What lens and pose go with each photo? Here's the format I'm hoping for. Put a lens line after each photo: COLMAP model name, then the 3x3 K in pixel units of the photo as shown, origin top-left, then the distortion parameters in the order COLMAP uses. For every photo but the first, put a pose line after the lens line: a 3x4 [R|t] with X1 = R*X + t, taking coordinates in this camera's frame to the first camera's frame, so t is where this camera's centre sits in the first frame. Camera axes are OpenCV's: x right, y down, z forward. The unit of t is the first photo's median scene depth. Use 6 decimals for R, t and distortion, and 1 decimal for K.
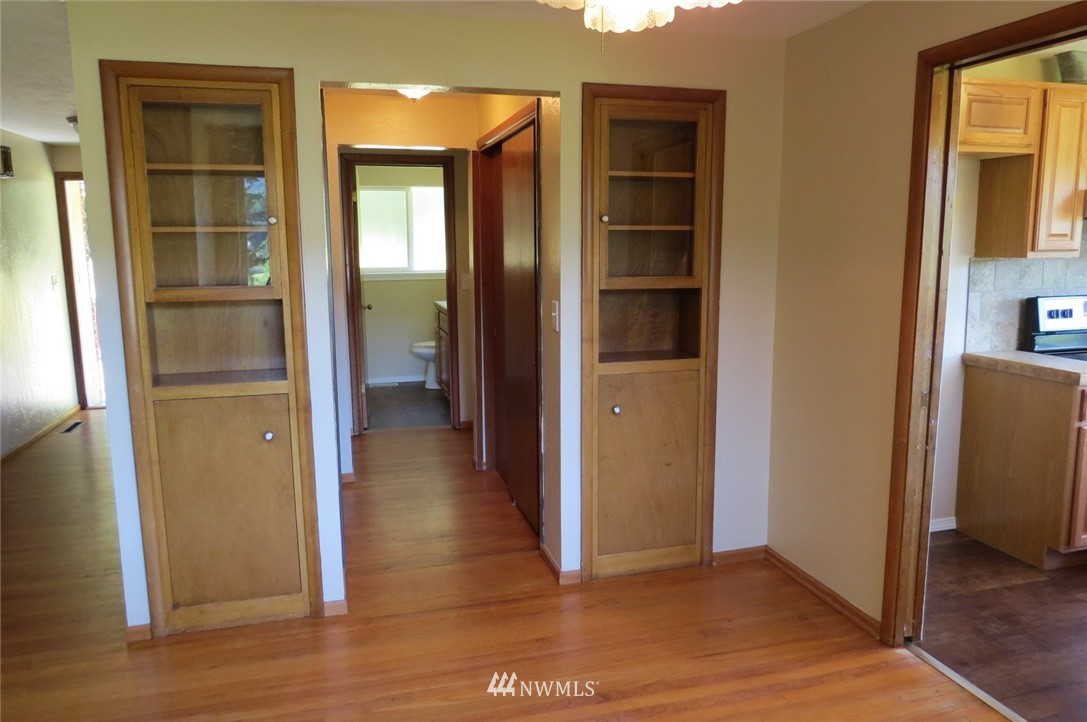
lens RADIAL K [[774.6, 0, 540.7], [0, 774.6, 361.2], [0, 0, 1]] dist [-0.024361, 0.007857]
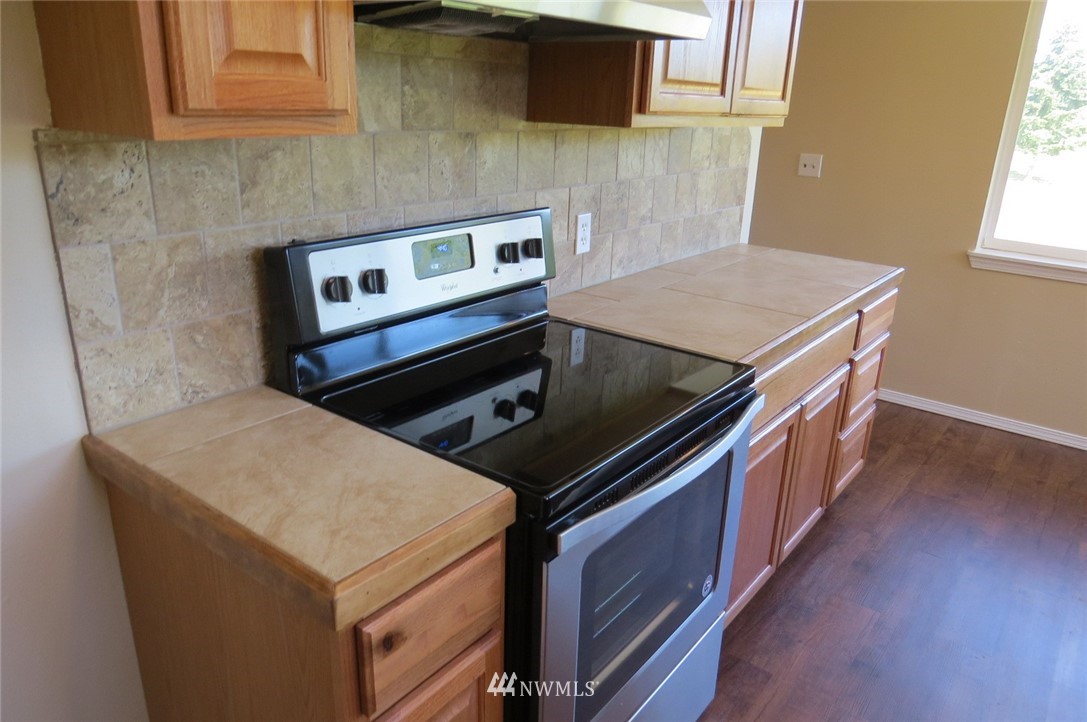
lens RADIAL K [[774.6, 0, 546.7], [0, 774.6, 367.0], [0, 0, 1]] dist [-0.024361, 0.007857]
pose [[0.801039, -0.162524, 0.576127, 0.521529], [0.049969, 0.977234, 0.206198, -0.095186], [-0.596522, -0.136384, 0.790924, 0.630424]]
